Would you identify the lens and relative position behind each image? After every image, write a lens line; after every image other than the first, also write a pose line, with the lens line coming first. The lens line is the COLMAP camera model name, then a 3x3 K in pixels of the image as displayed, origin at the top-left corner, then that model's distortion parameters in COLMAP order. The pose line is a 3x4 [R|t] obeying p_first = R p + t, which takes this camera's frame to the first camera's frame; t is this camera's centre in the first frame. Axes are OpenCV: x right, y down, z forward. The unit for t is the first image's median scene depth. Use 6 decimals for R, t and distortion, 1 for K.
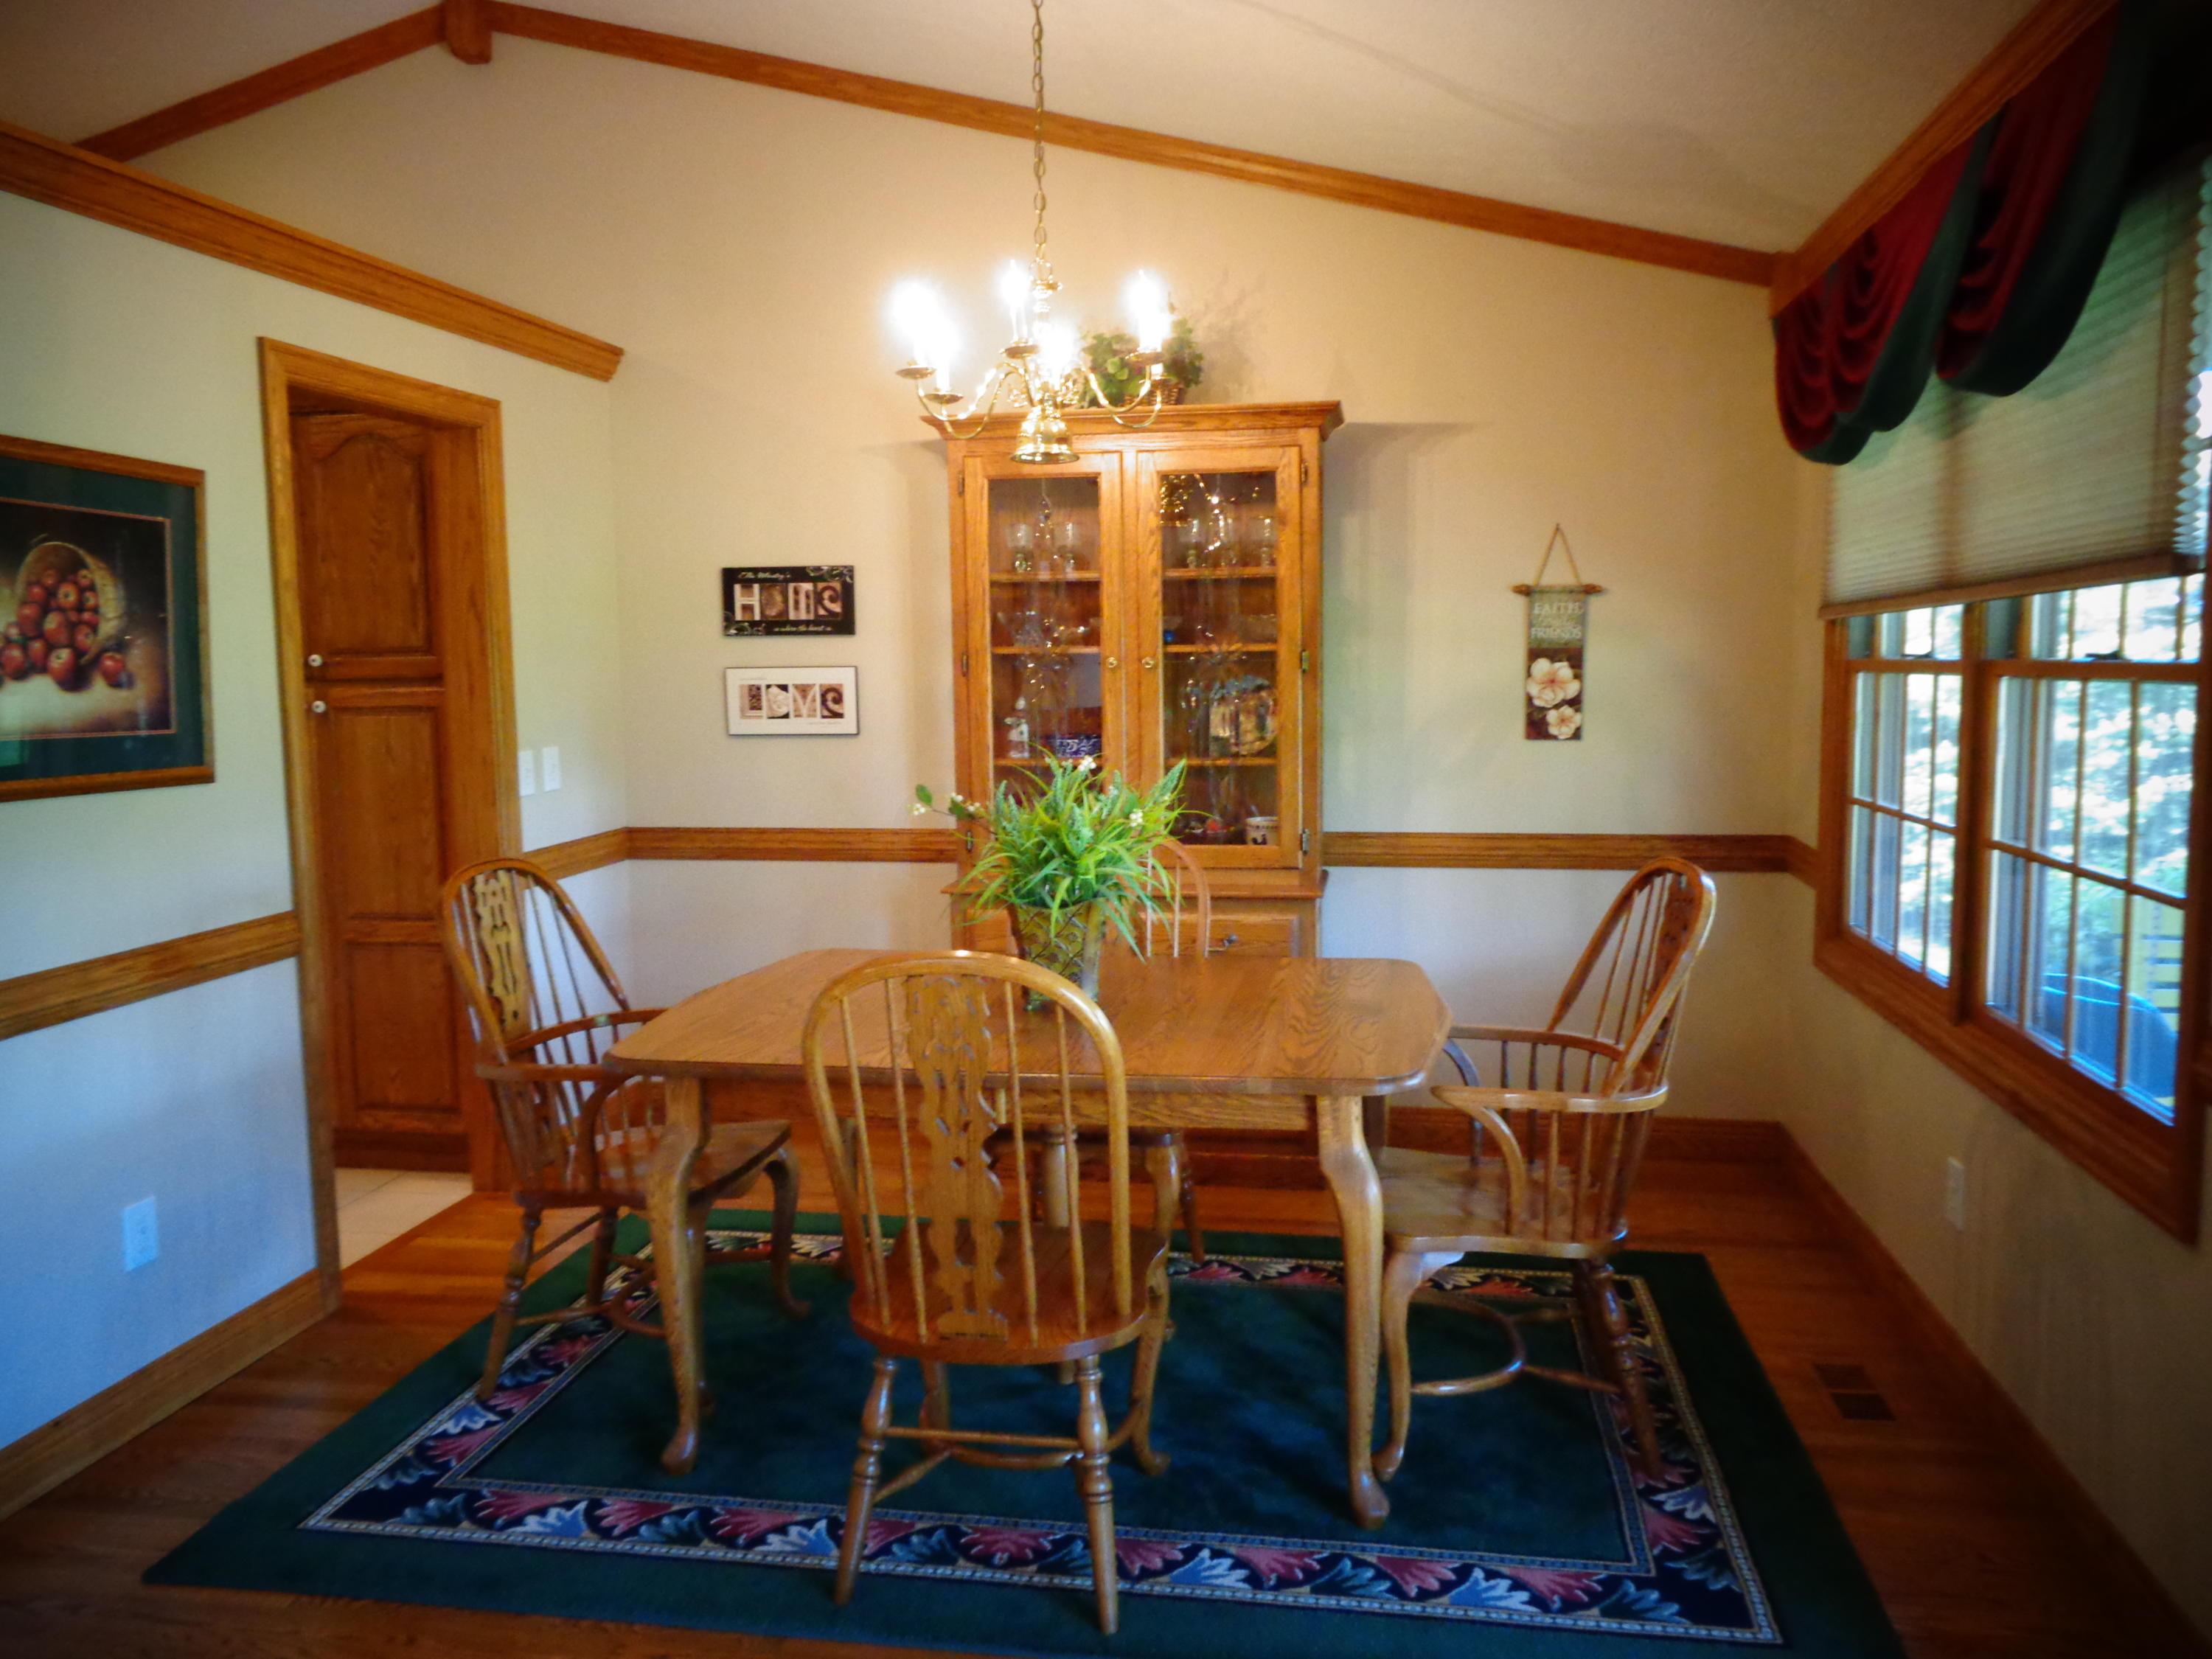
lens RADIAL K [[1635.4, 0, 1111.5], [0, 1635.4, 817.5], [0, 0, 1]] dist [-0.002741, 0.000449]
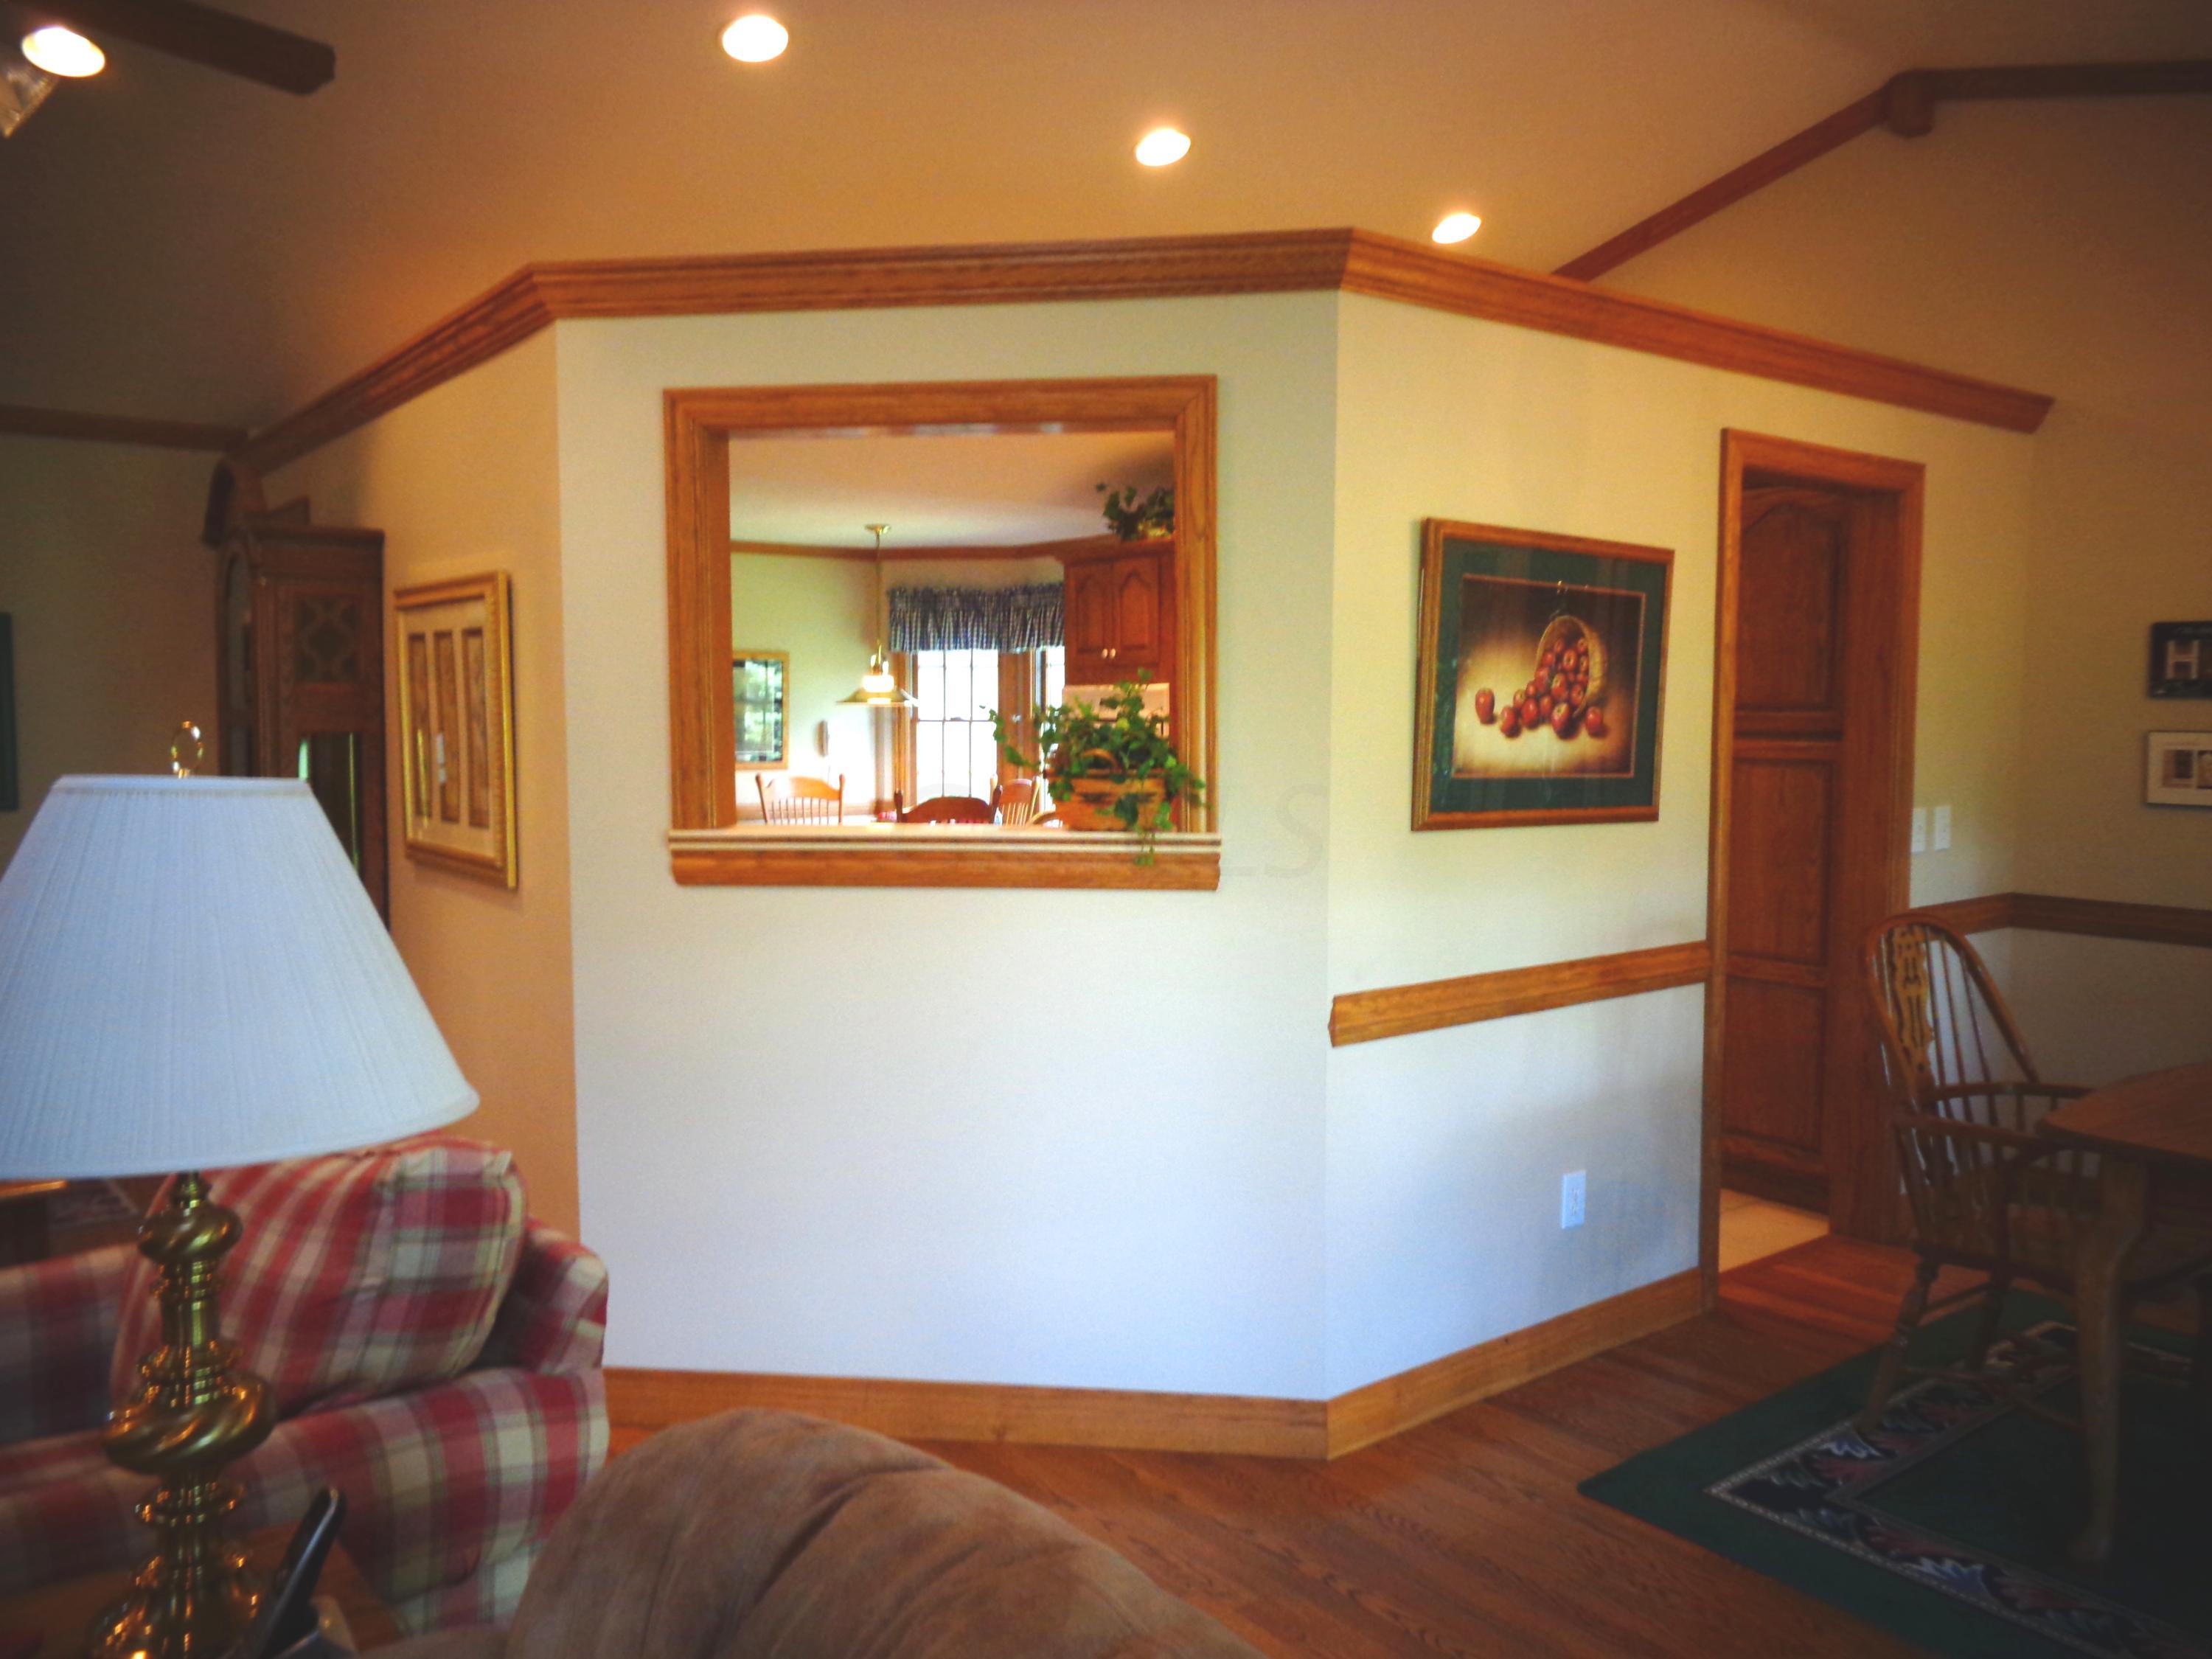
lens RADIAL K [[1635.4, 0, 1111.5], [0, 1635.4, 817.5], [0, 0, 1]] dist [-0.002741, 0.000449]
pose [[0.732562, 0.063243, -0.677756, -0.055378], [-0.083497, 0.996504, 0.002737, 0.004719], [0.675560, 0.054585, 0.735282, -0.102449]]
